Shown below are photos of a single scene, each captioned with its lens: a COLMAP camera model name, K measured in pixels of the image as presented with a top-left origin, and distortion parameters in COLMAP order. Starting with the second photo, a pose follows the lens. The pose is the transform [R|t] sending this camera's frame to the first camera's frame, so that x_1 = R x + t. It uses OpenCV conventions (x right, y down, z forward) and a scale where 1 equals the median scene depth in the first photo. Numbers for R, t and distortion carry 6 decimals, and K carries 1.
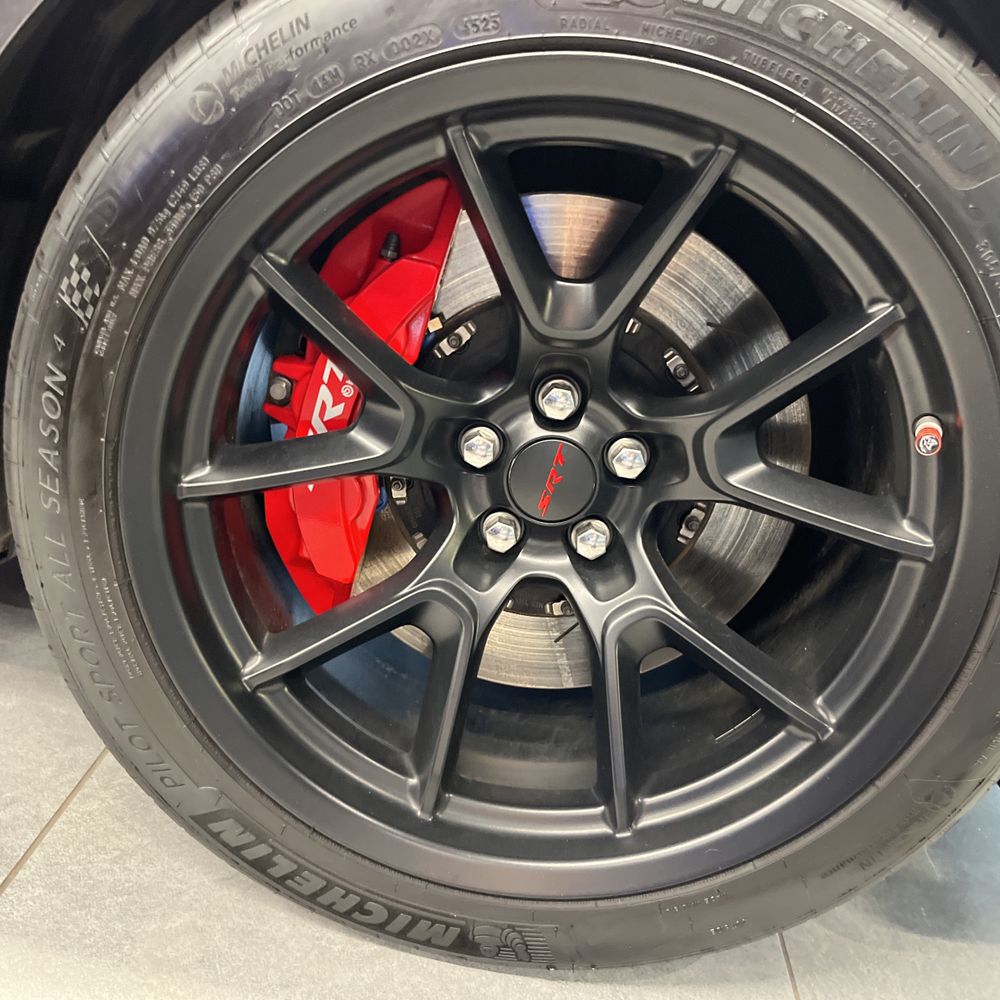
lens RADIAL K [[1013.8, 0, 497.9], [0, 1013.8, 499.6], [0, 0, 1]] dist [0.010247, 0.000000]
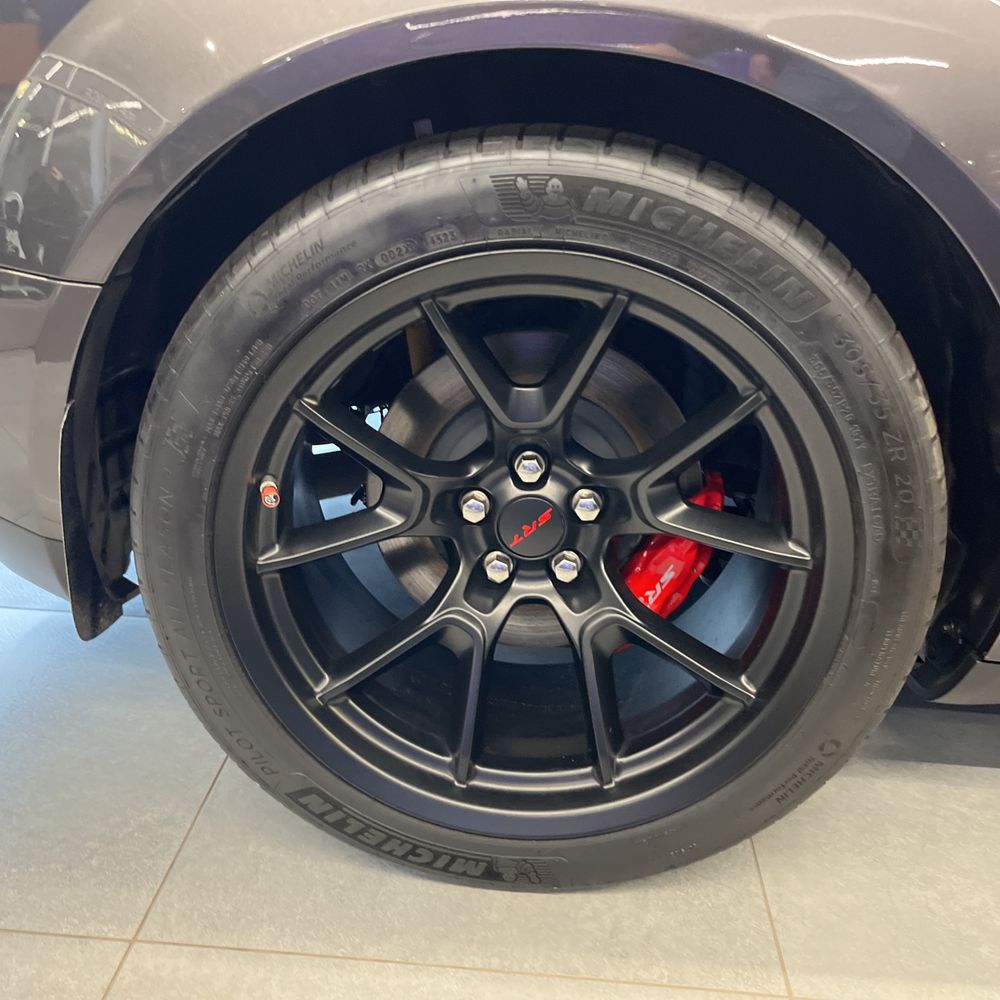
lens RADIAL K [[1013.8, 0, 503.2], [0, 1013.8, 509.4], [0, 0, 1]] dist [0.010247, 0.000000]
pose [[0.995971, -0.079858, -0.040799, 0.077267], [0.081000, 0.996344, 0.027153, -0.084858], [0.038482, -0.030349, 0.998798, -0.342688]]
